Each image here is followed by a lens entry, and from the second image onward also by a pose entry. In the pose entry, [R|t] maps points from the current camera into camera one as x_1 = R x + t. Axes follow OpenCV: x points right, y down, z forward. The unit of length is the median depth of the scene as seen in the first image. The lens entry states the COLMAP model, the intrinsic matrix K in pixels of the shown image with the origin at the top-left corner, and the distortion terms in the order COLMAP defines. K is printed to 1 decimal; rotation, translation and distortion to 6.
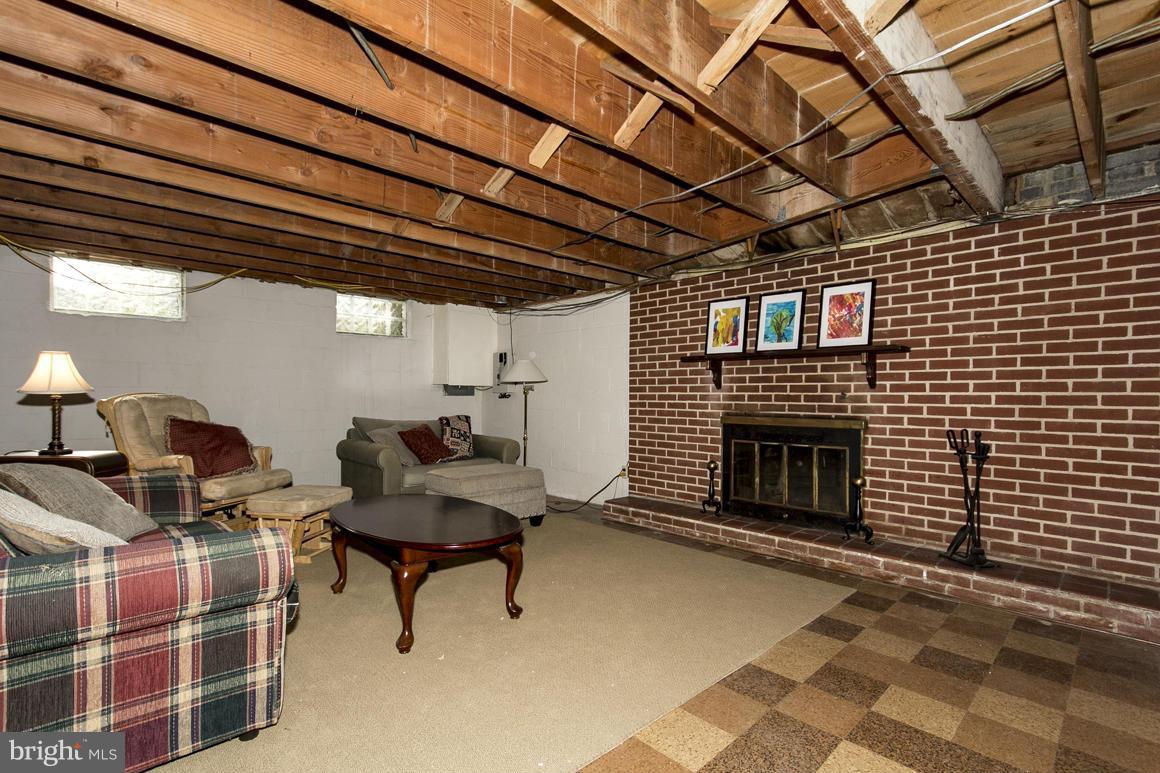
lens RADIAL K [[535.9, 0, 583.5], [0, 535.9, 395.1], [0, 0, 1]] dist [0.005573, 0.000620]
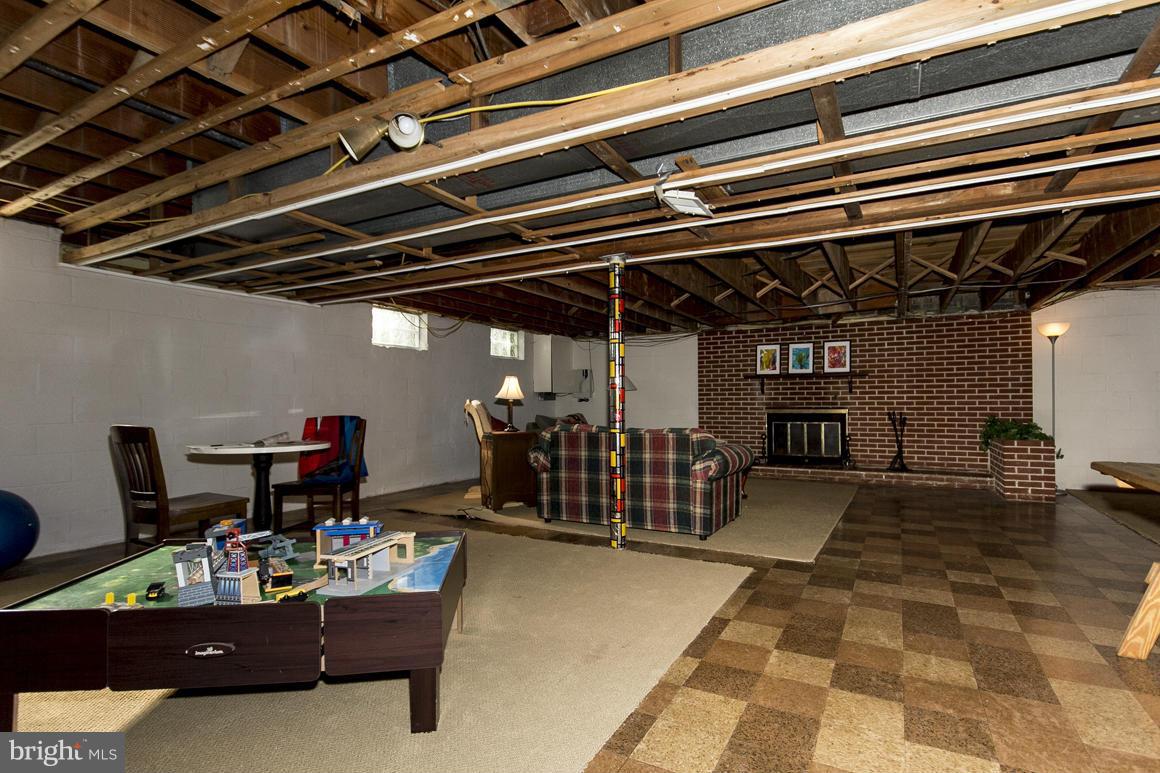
lens RADIAL K [[569.0, 0, 578.0], [0, 569.0, 384.9], [0, 0, 1]] dist [0.002212, 0.000059]
pose [[0.958403, -0.003748, 0.285395, -1.011760], [0.011681, 0.999591, -0.026099, 0.000697], [-0.285181, 0.028347, 0.958054, -0.734174]]
